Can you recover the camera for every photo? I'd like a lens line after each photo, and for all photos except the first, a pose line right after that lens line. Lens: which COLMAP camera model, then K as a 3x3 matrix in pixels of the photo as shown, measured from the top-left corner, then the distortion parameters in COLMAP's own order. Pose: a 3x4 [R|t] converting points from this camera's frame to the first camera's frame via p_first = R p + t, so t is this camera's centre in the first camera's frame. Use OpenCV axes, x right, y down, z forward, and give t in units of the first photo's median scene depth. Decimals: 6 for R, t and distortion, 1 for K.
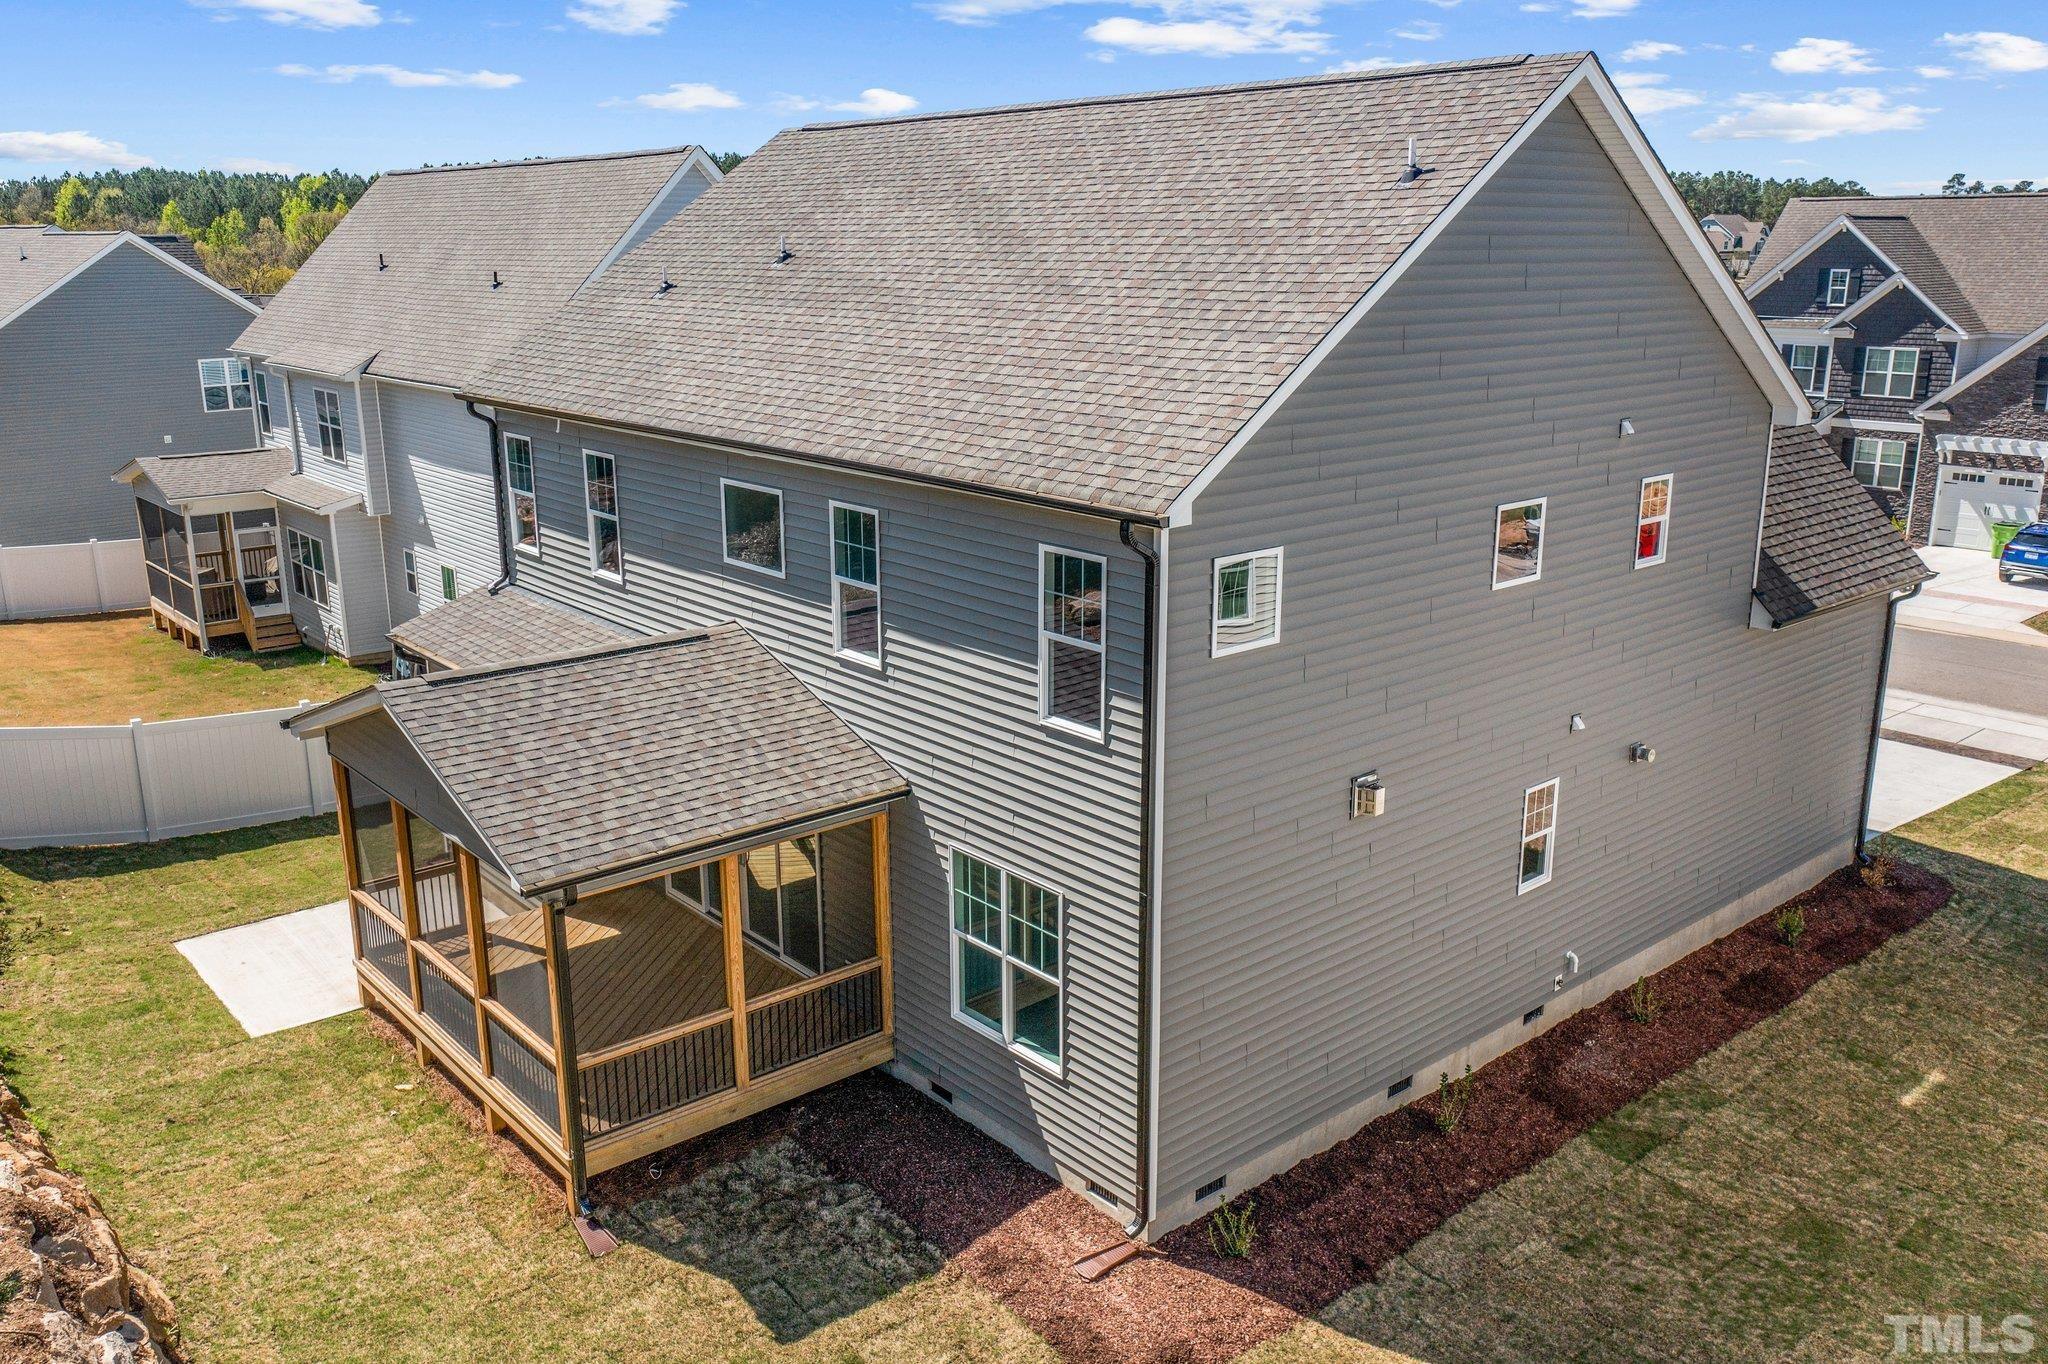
lens RADIAL K [[1619.3, 0, 1024.0], [0, 1619.3, 682.0], [0, 0, 1]] dist [0.003896, 0.007555]
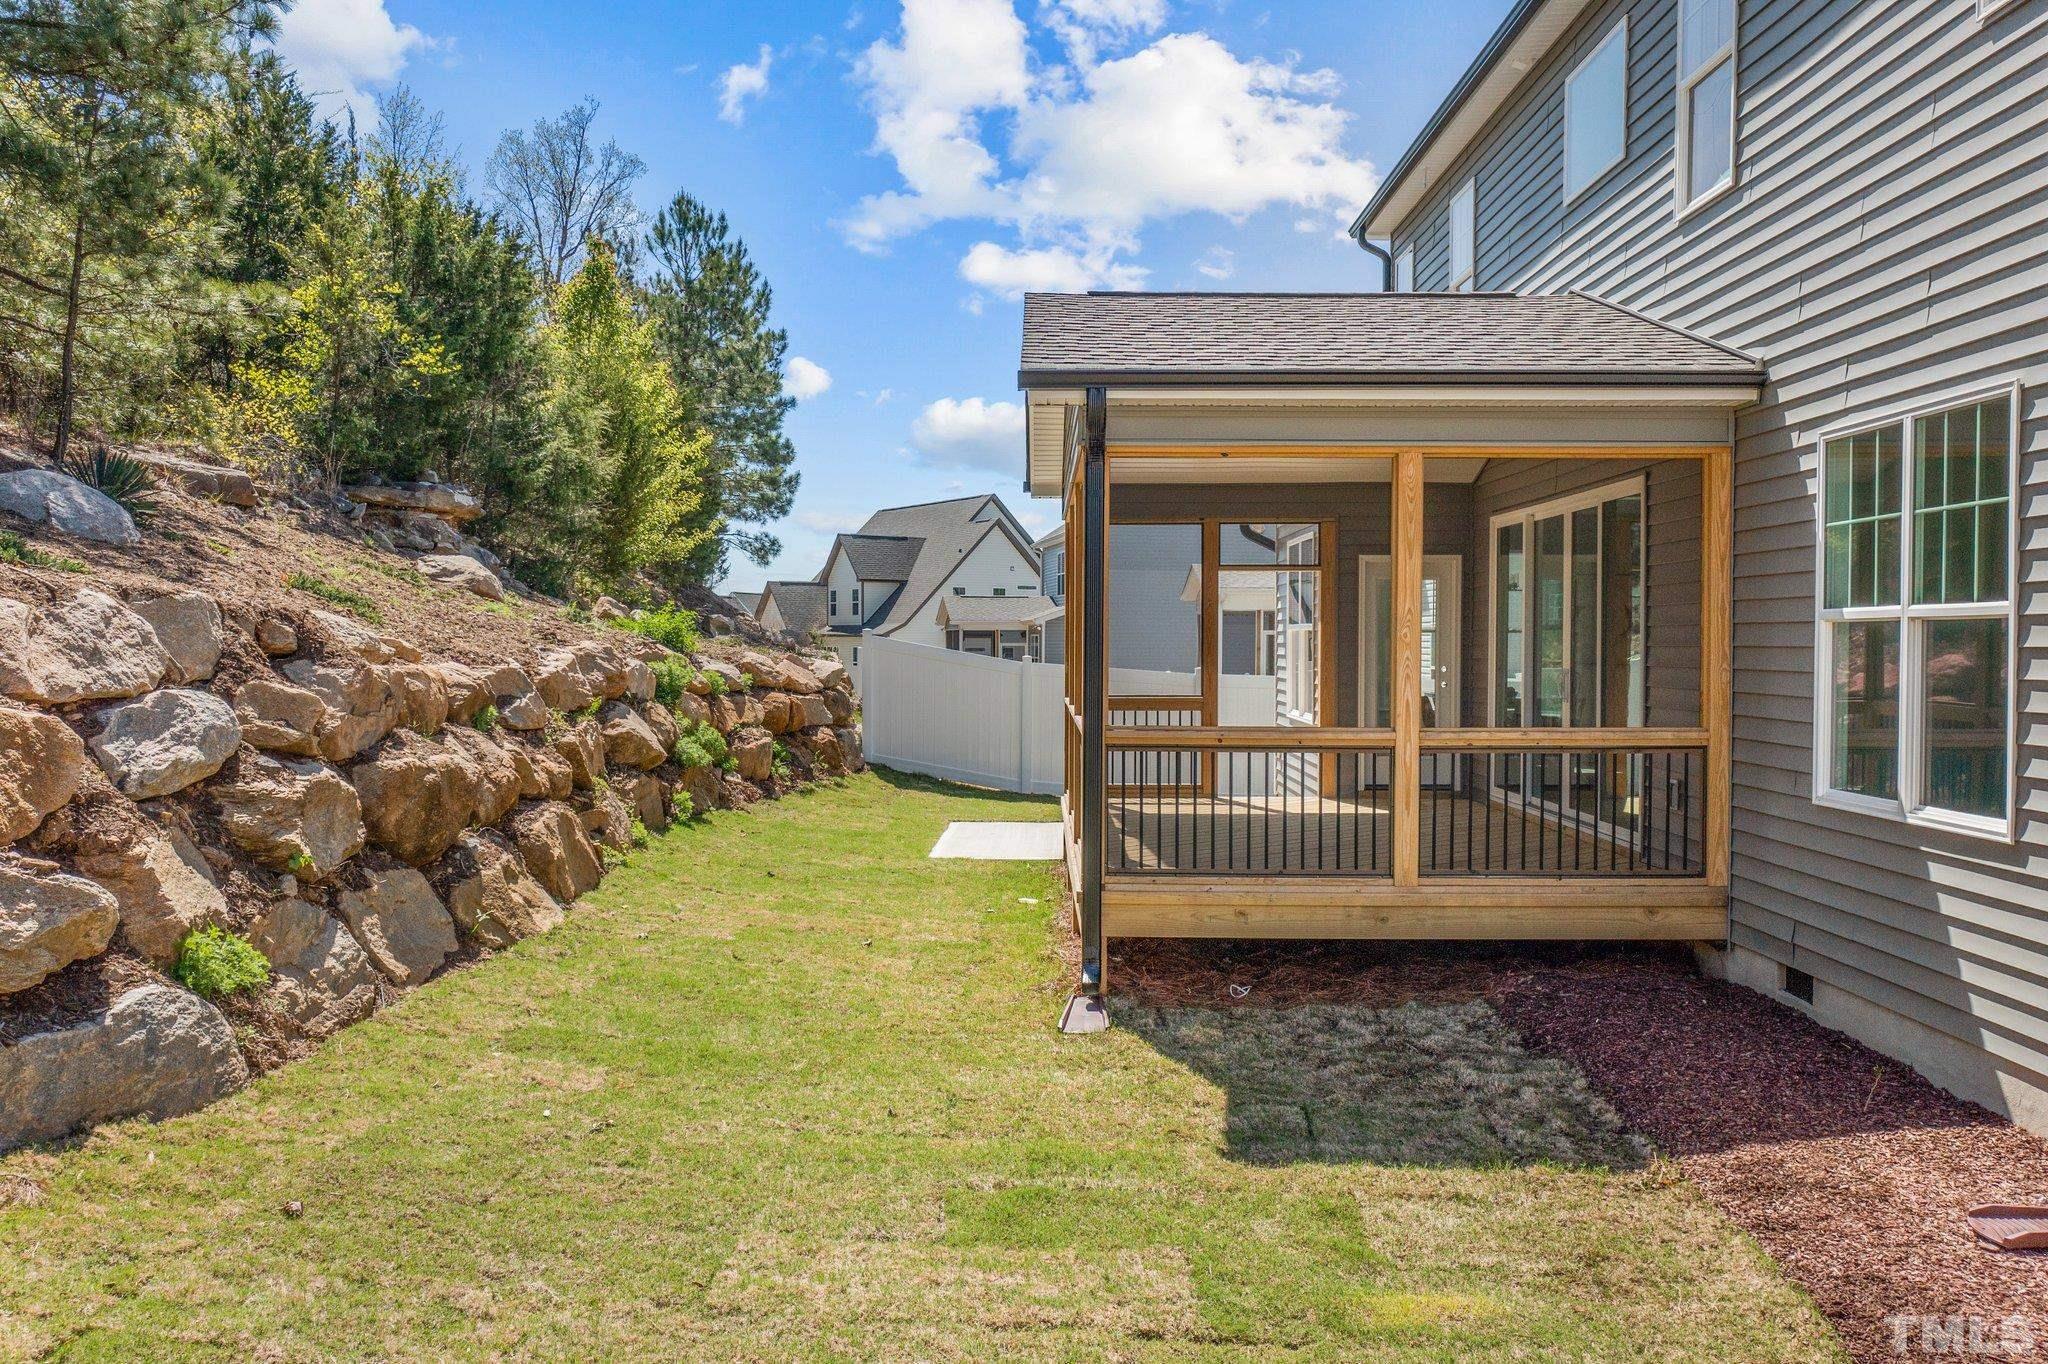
lens RADIAL K [[1619.3, 0, 1024.0], [0, 1619.3, 682.0], [0, 0, 1]] dist [0.003896, 0.007555]
pose [[0.753511, 0.017613, -0.657199, 0.090191], [-0.171517, 0.970289, -0.170649, 0.267792], [0.634667, 0.241307, 0.734145, 0.419855]]
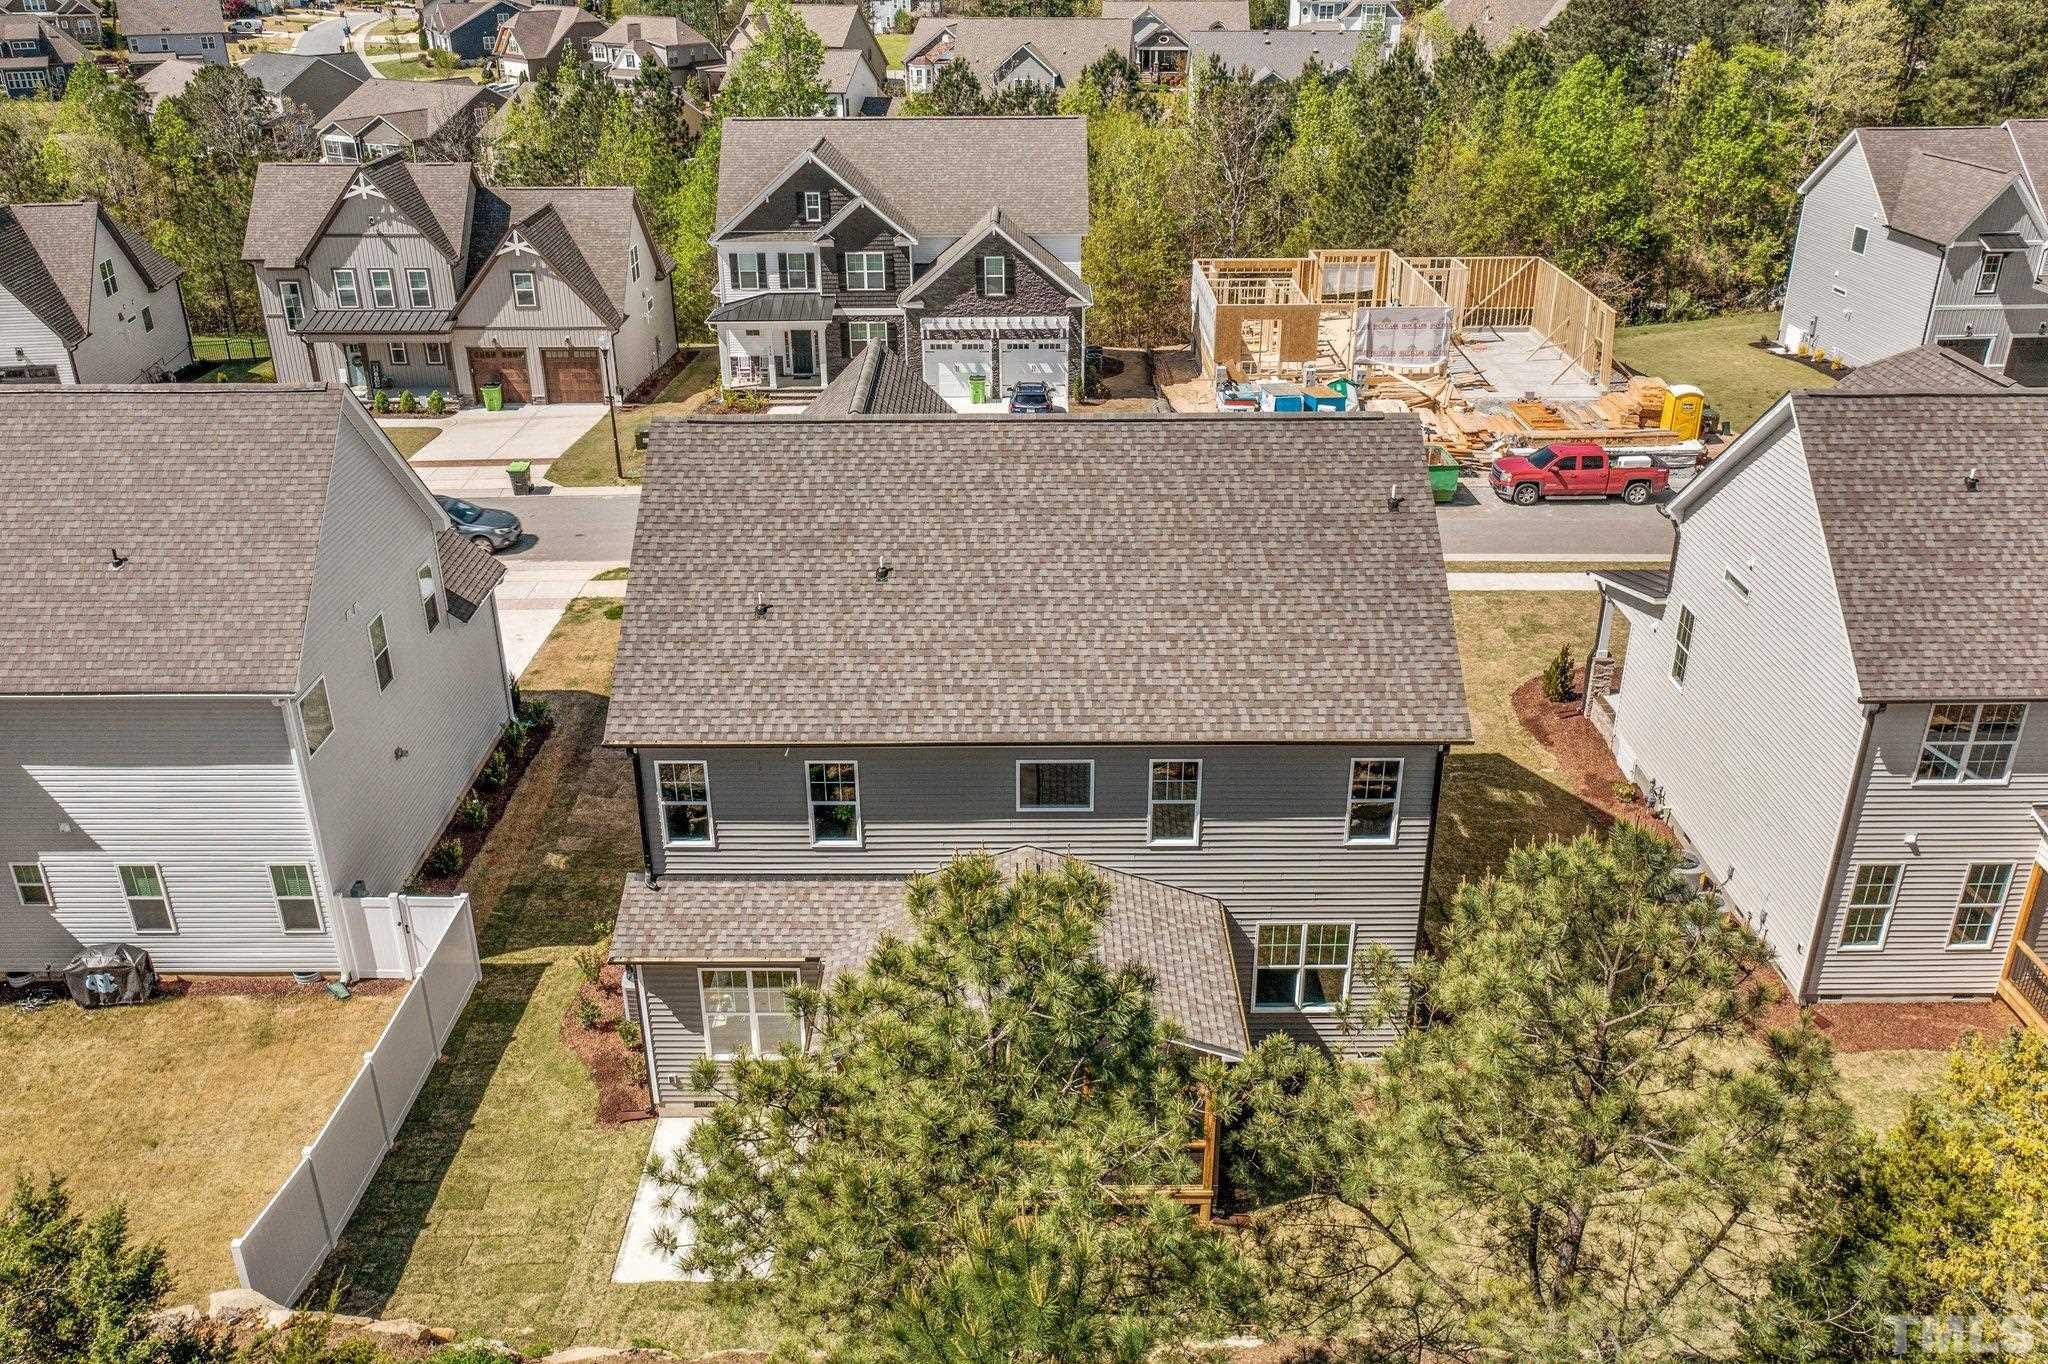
lens RADIAL K [[1619.3, 0, 1024.0], [0, 1619.3, 682.0], [0, 0, 1]] dist [0.003896, 0.007555]
pose [[0.654252, -0.328218, 0.681342, -1.133754], [0.205800, 0.944185, 0.257217, -0.556202], [-0.727736, -0.028065, 0.685282, 0.003754]]
